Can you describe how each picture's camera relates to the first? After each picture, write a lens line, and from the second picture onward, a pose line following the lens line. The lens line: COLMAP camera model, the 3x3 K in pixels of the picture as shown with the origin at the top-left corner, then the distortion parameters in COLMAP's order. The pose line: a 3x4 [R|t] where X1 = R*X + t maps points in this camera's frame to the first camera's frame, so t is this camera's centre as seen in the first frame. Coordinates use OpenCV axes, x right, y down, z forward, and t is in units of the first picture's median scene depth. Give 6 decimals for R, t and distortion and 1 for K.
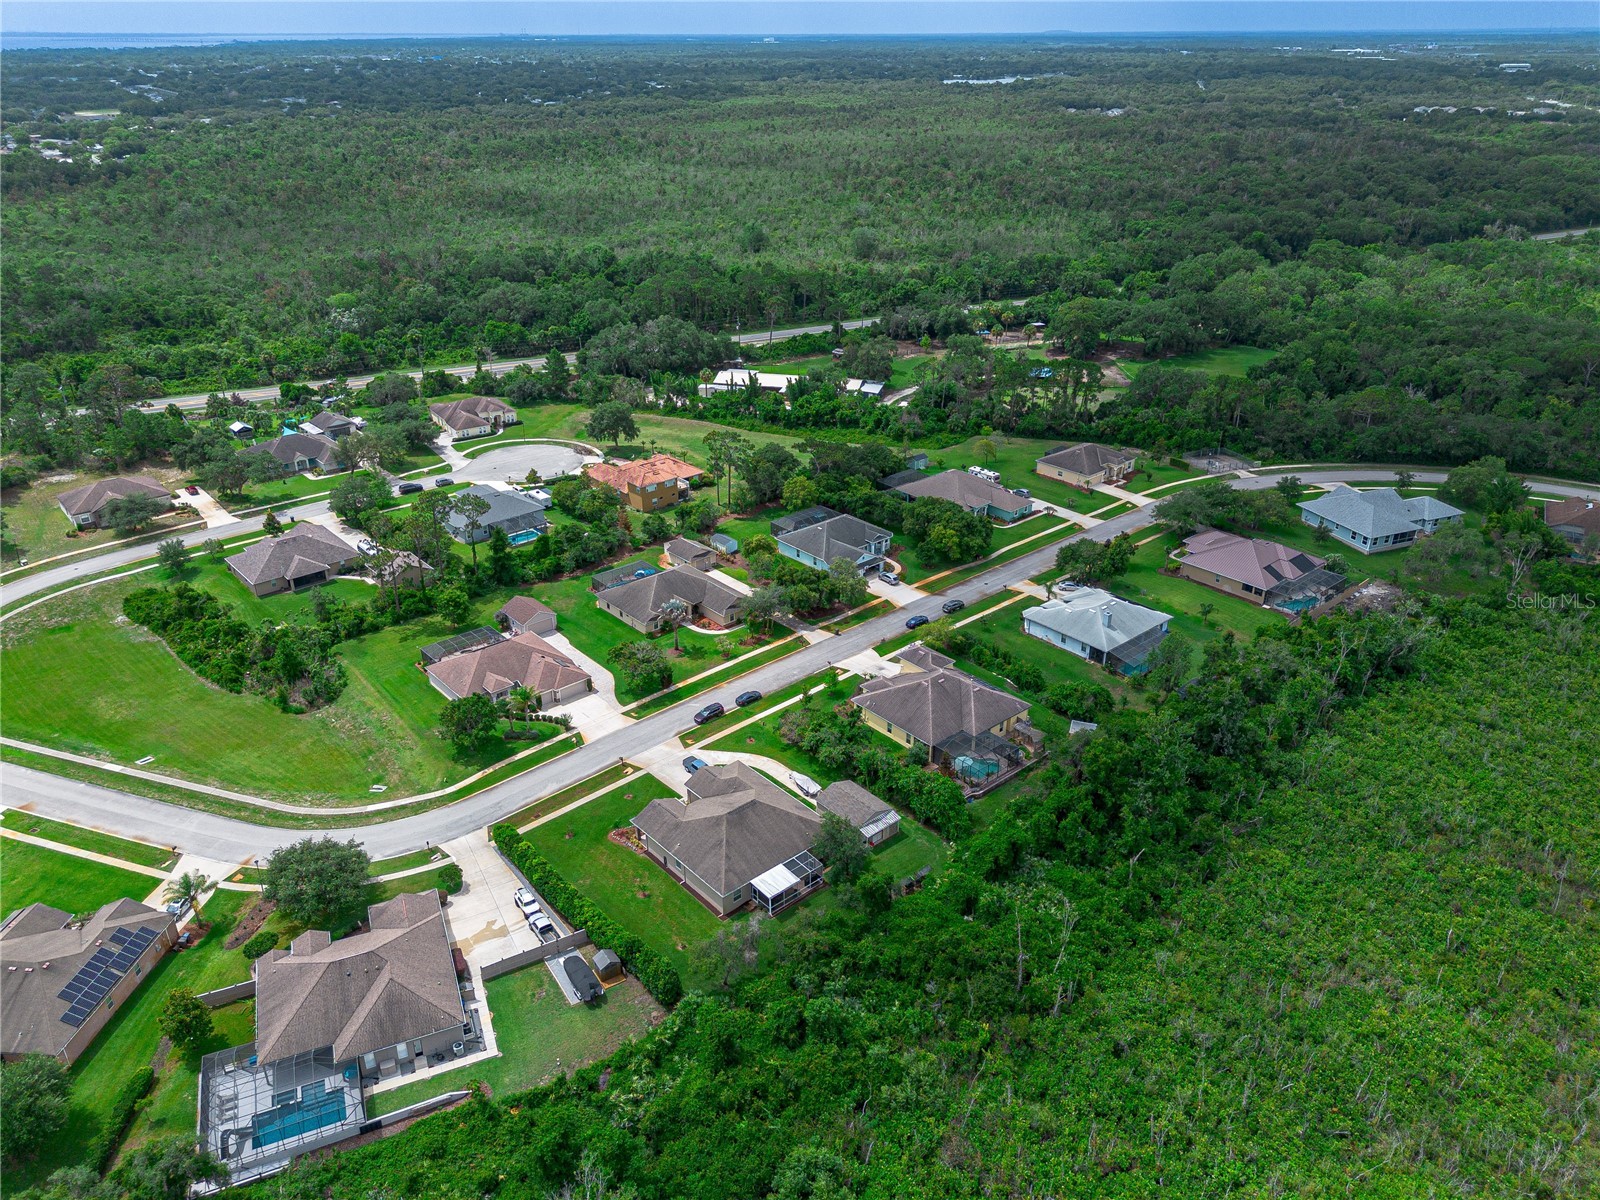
lens RADIAL K [[1125.4, 0, 805.5], [0, 1125.4, 602.9], [0, 0, 1]] dist [0.033910, -0.013513]
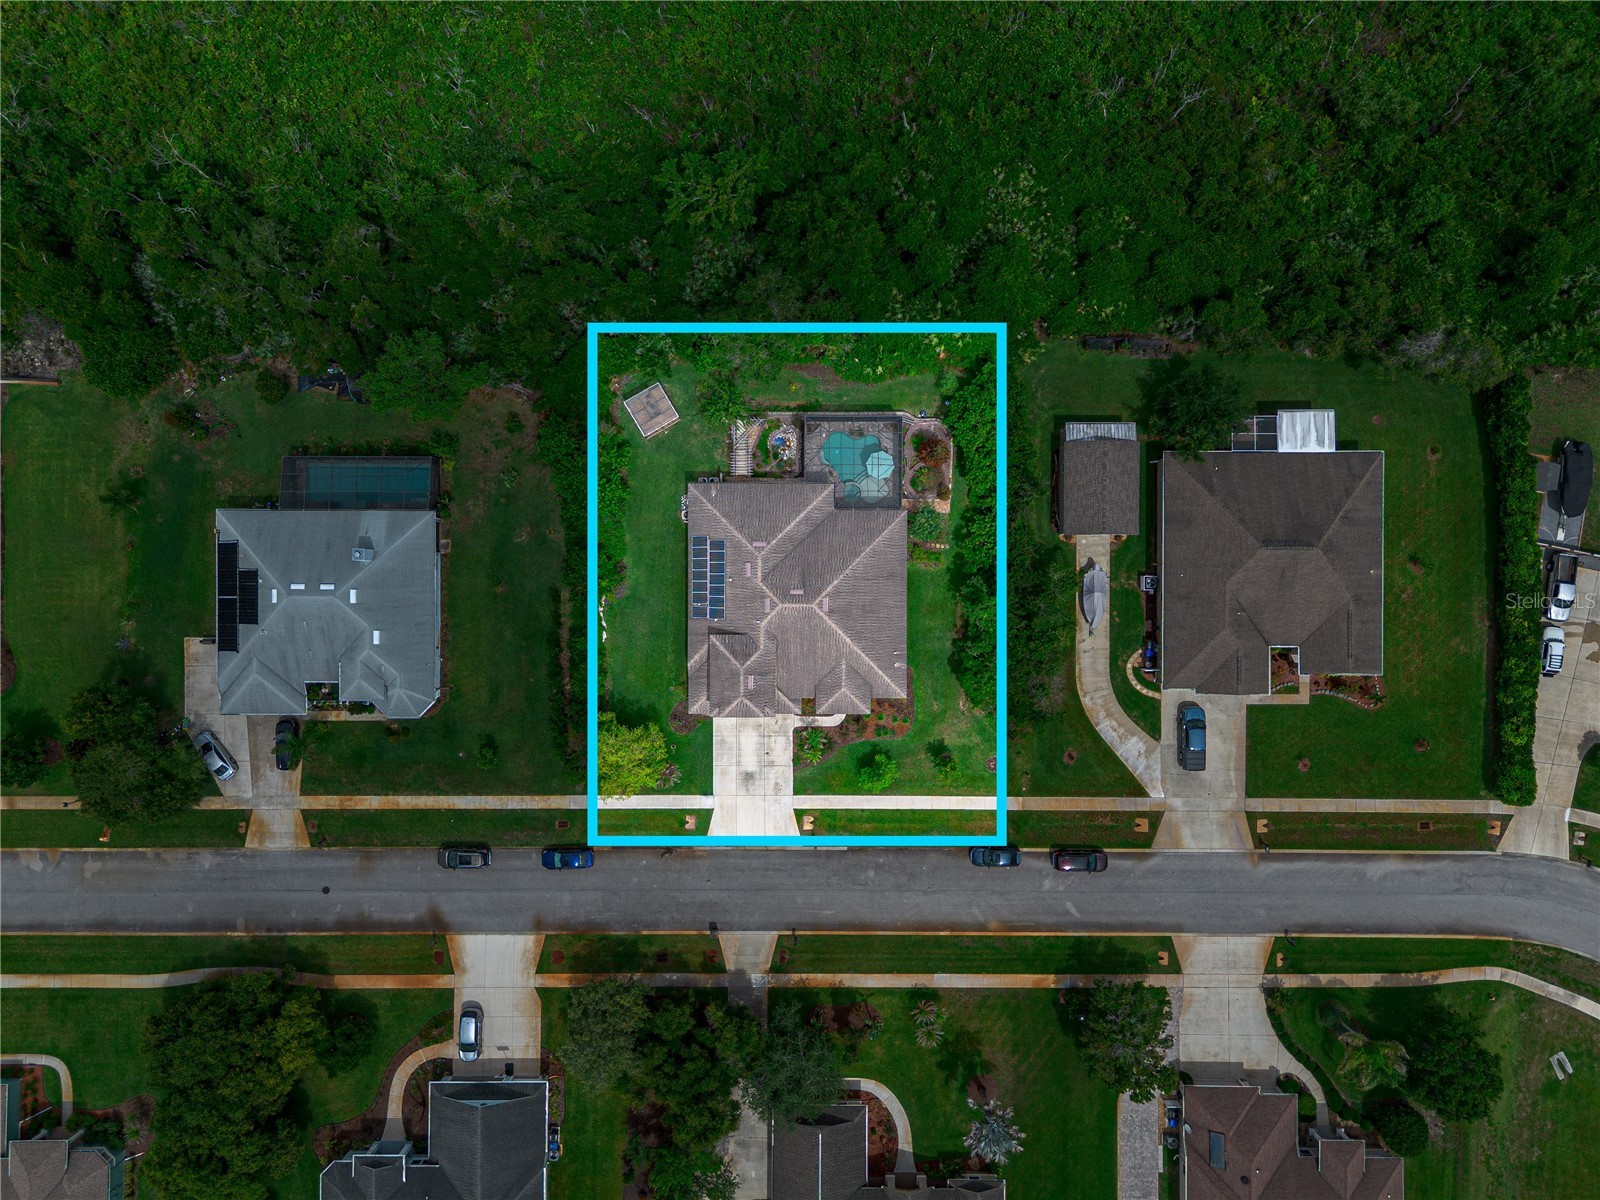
lens RADIAL K [[1125.4, 0, 803.3], [0, 1125.4, 593.1], [0, 0, 1]] dist [0.033910, -0.013513]
pose [[-0.747934, -0.663730, 0.007551, 0.103081], [0.308506, -0.337527, 0.889326, -0.393957], [-0.587724, 0.667486, 0.457212, 0.668878]]
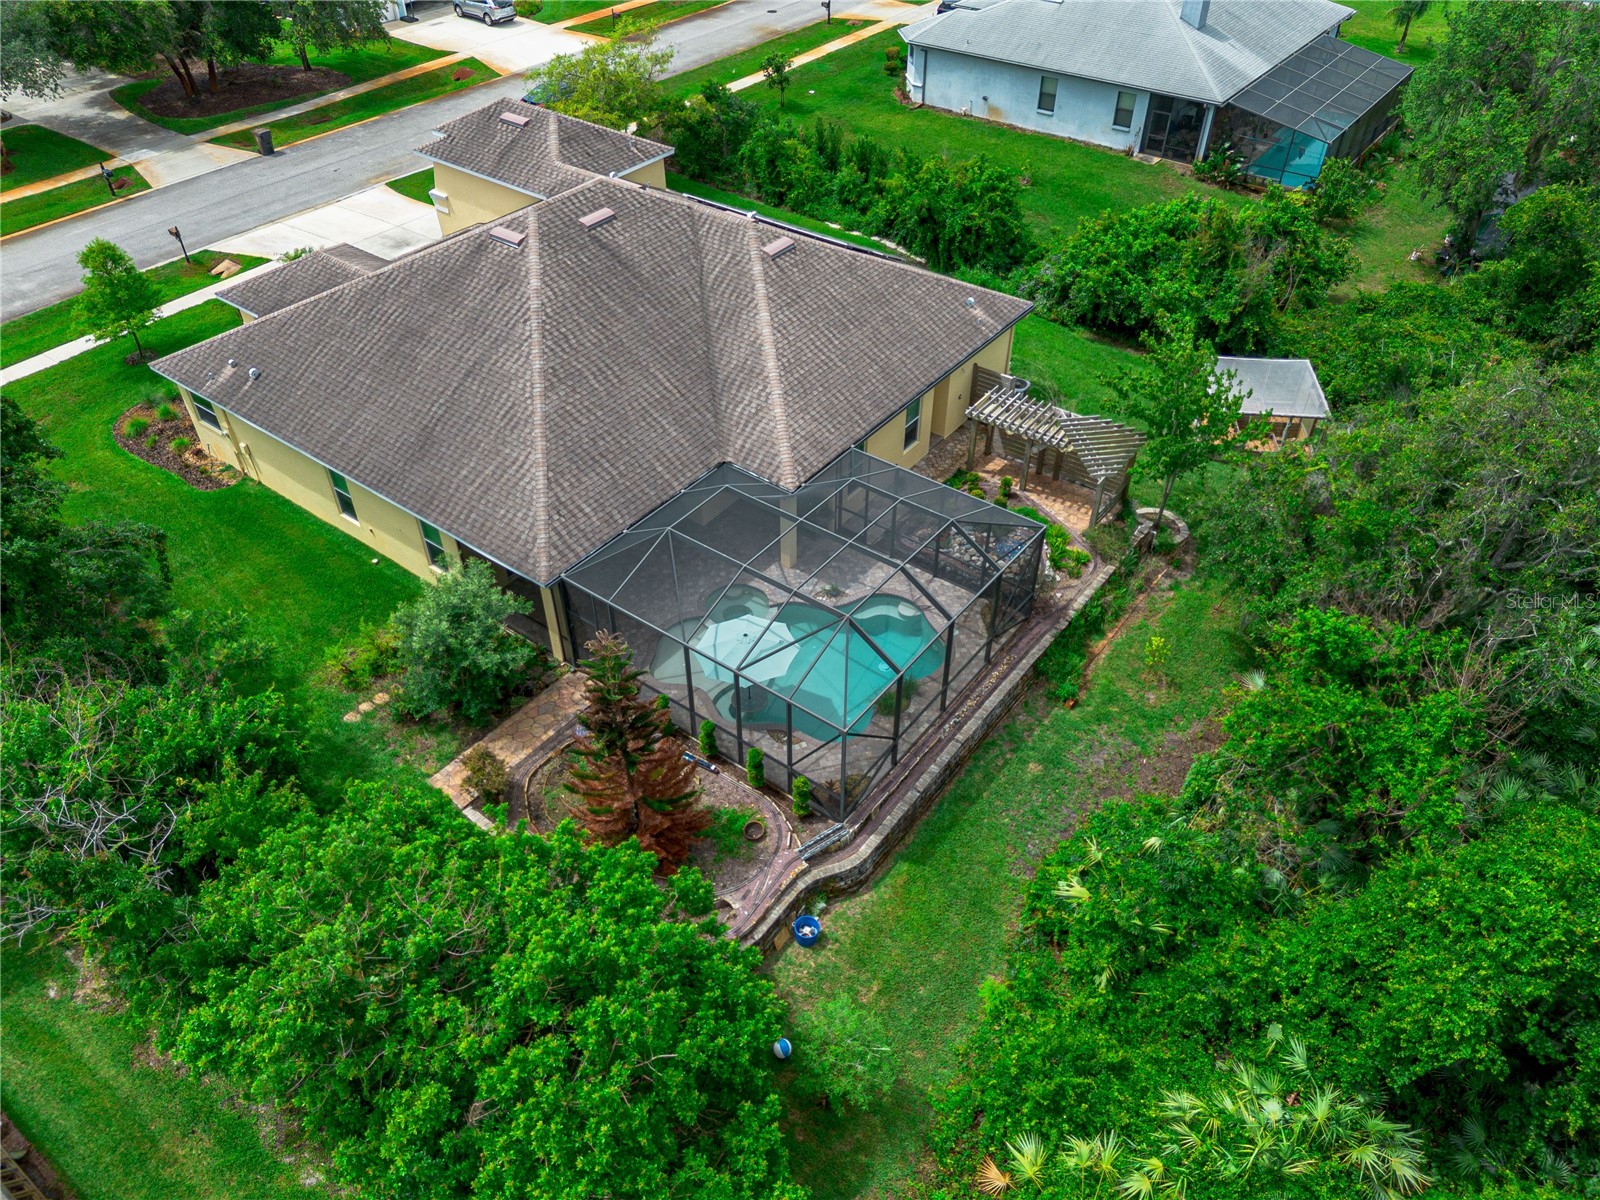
lens RADIAL K [[1125.4, 0, 800.7], [0, 1125.4, 593.7], [0, 0, 1]] dist [0.033910, -0.013513]
pose [[0.979471, -0.133673, 0.150888, 0.106590], [0.091075, 0.961211, 0.260344, 0.076439], [-0.179836, -0.241258, 0.953653, 0.717594]]
